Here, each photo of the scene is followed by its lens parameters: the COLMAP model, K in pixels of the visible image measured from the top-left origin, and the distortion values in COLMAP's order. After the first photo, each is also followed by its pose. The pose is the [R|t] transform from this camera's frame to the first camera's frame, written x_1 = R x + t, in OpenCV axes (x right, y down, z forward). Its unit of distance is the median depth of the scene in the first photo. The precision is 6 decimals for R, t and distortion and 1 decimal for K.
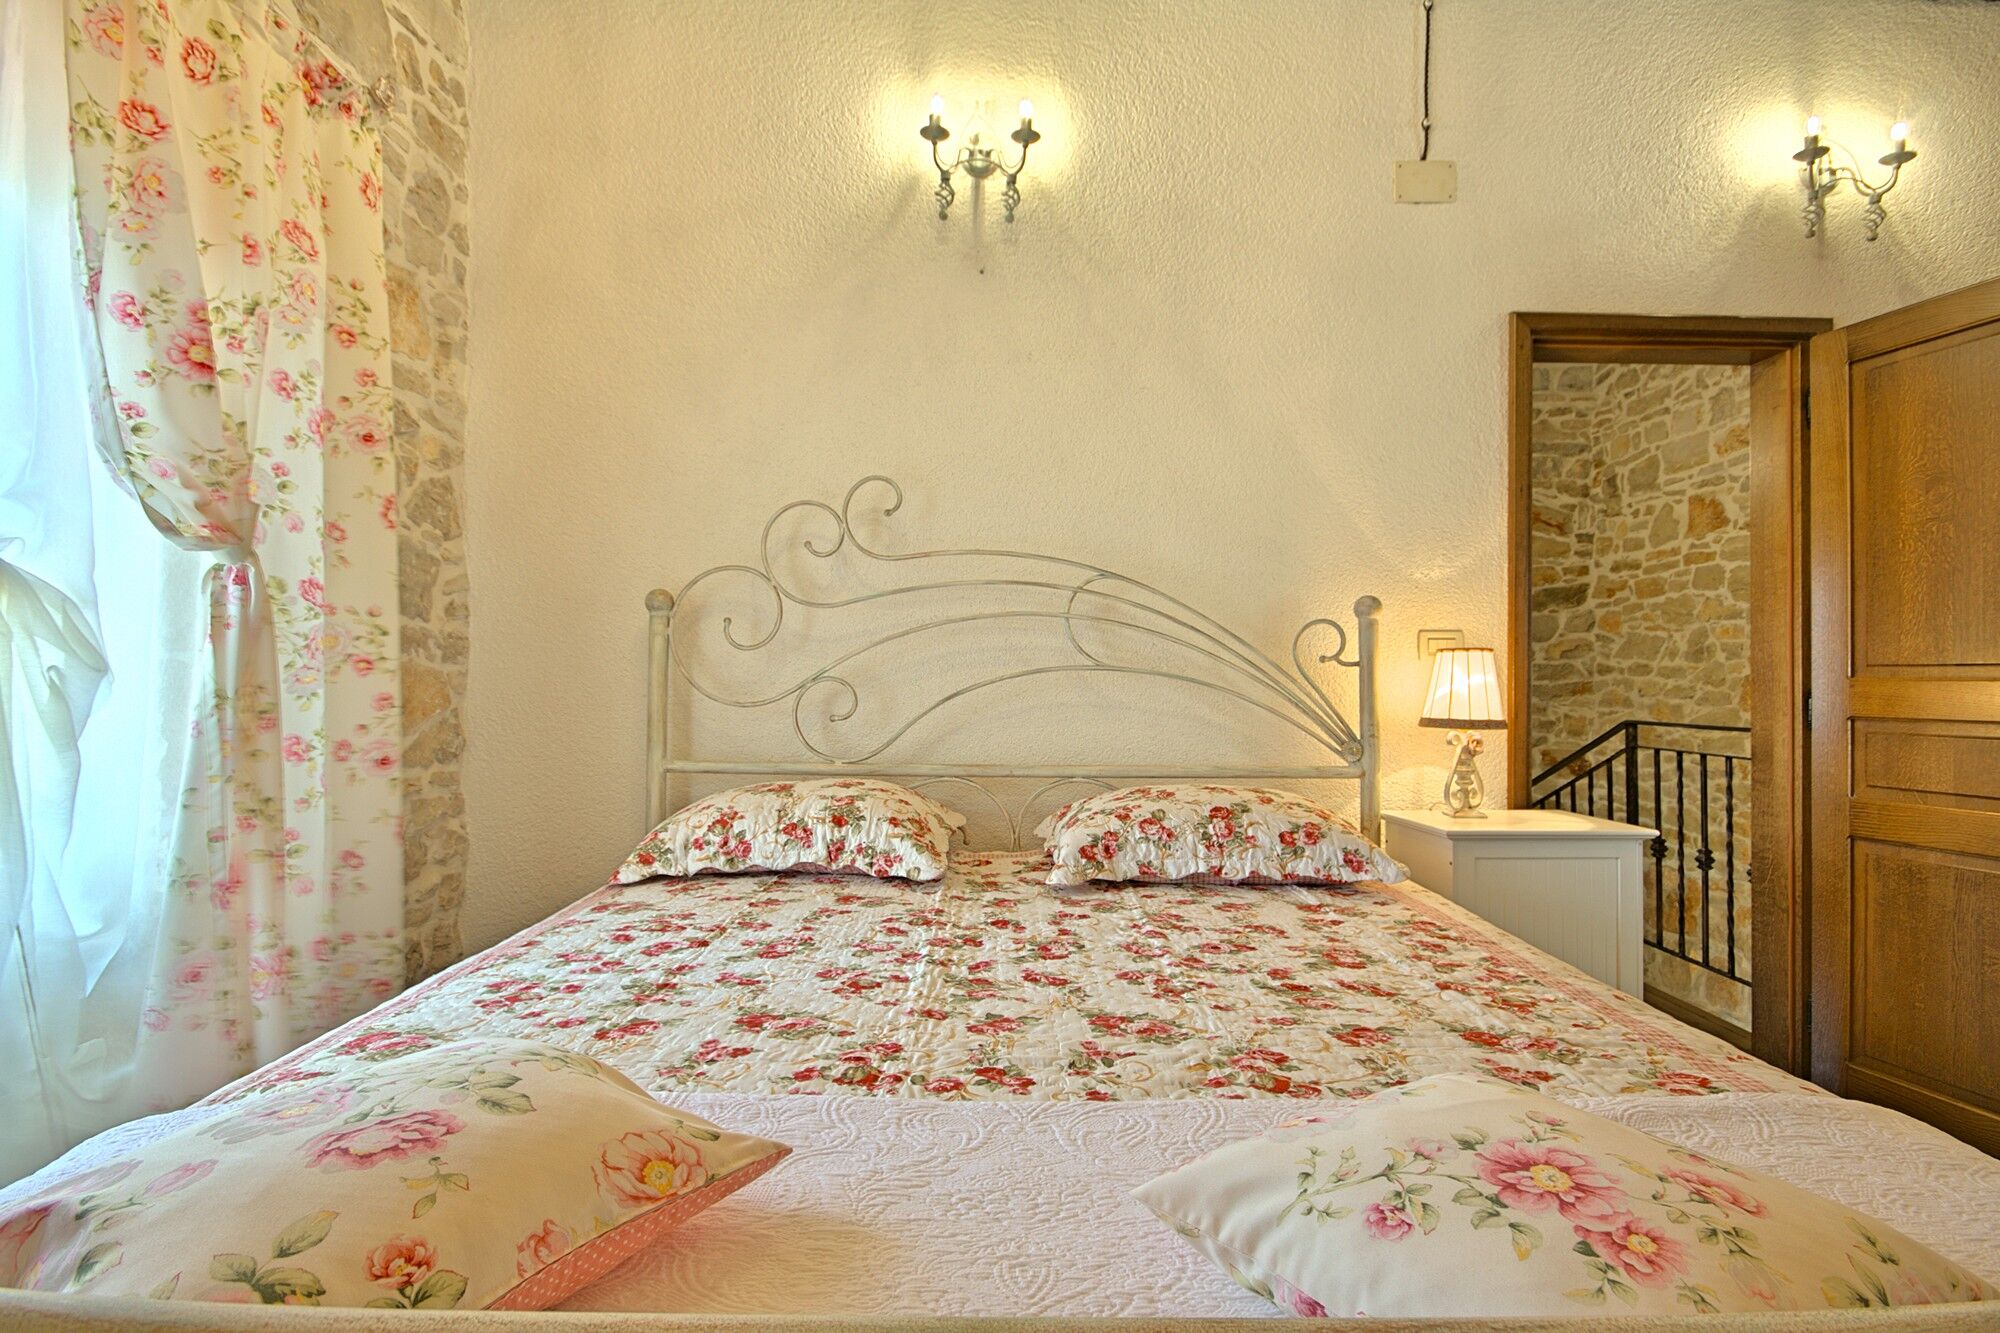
lens RADIAL K [[938.4, 0, 983.3], [0, 938.4, 738.9], [0, 0, 1]] dist [0.009854, -0.009472]
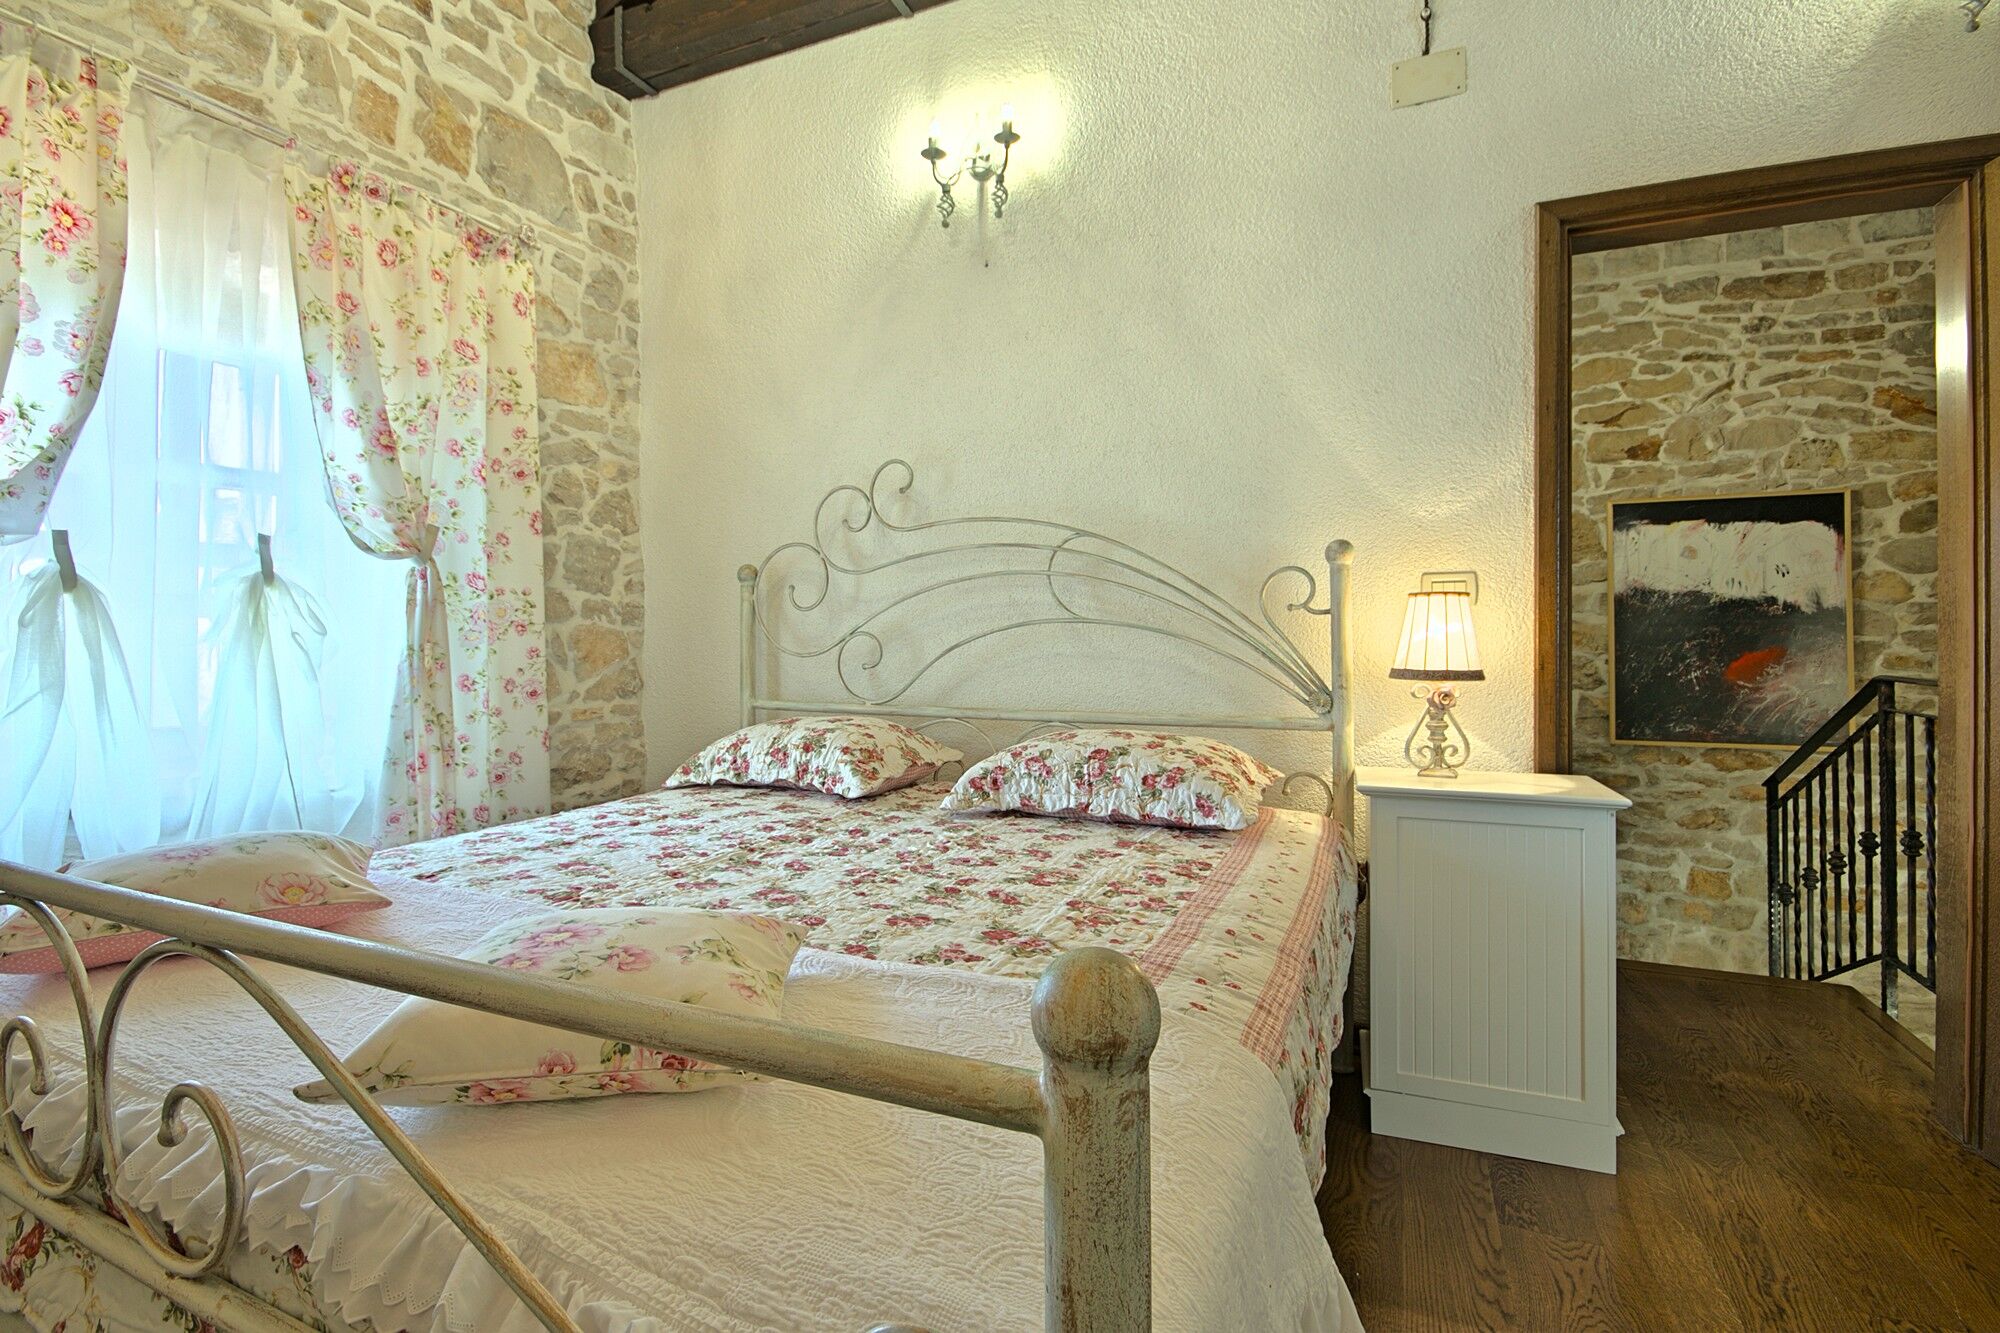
lens RADIAL K [[938.4, 0, 940.6], [0, 938.4, 723.0], [0, 0, 1]] dist [0.009854, -0.009472]
pose [[0.899391, 0.029995, -0.436115, 0.475504], [-0.016452, 0.999259, 0.034797, 0.006812], [0.436836, -0.024121, 0.899218, -0.039394]]
